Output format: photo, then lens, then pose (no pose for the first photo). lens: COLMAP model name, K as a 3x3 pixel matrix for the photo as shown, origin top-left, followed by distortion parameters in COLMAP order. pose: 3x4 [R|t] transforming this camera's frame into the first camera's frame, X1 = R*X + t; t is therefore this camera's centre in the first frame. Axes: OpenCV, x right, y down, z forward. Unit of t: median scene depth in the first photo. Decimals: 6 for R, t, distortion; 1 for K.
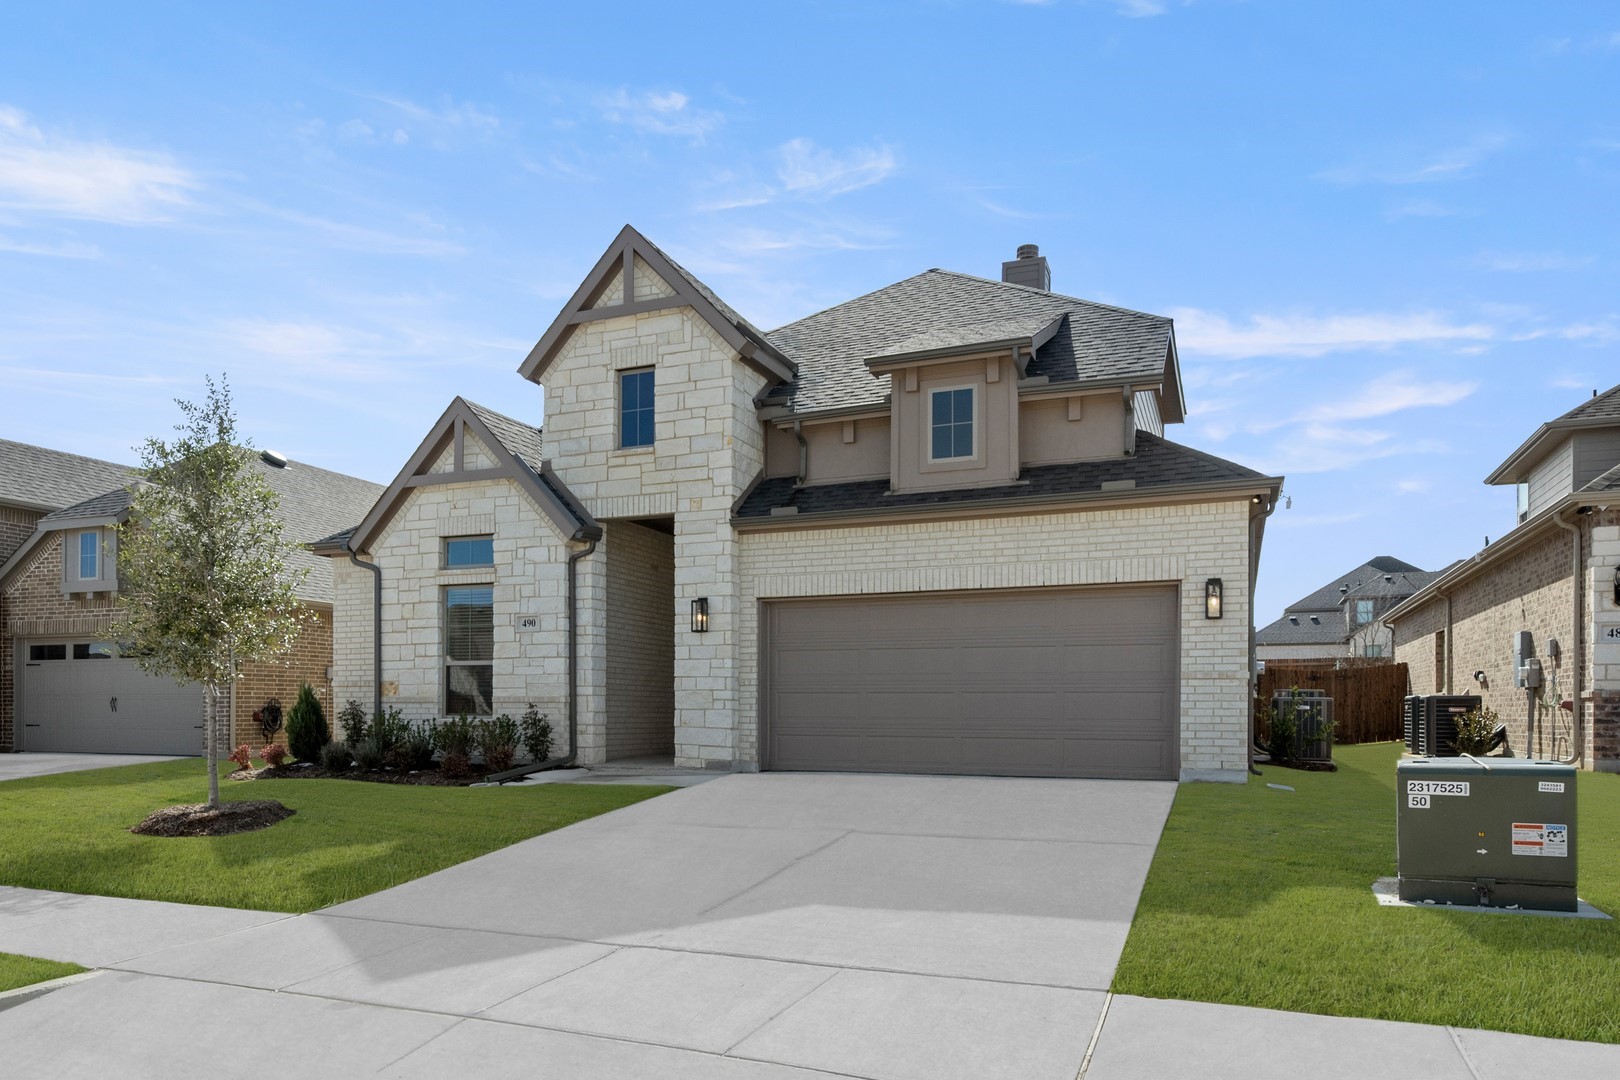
lens RADIAL K [[791.0, 0, 810.0], [0, 791.0, 522.5], [0, 0, 1]] dist [0.001135, 0.000688]
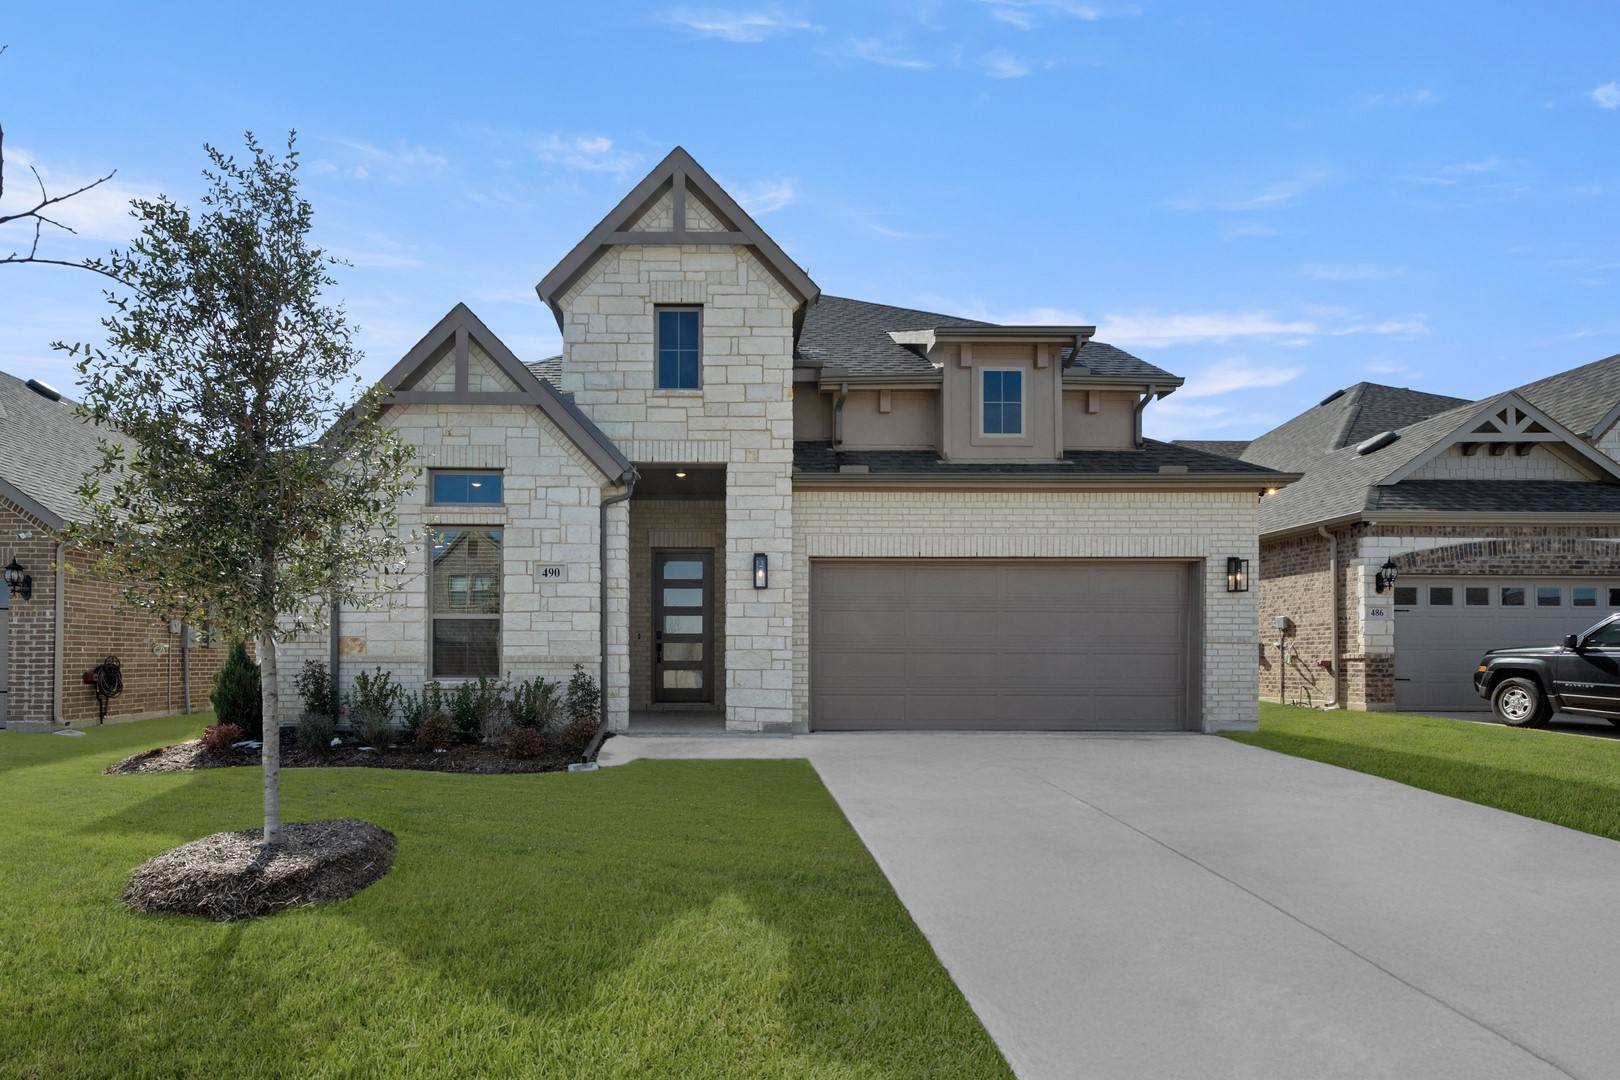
lens RADIAL K [[634.9, 0, 813.1], [0, 634.9, 536.0], [0, 0, 1]] dist [0.002599, 0.000292]
pose [[0.952411, 0.059308, 0.298990, -0.303206], [-0.069367, 0.997323, 0.023132, 0.052042], [-0.296818, -0.042771, 0.953976, 0.251620]]
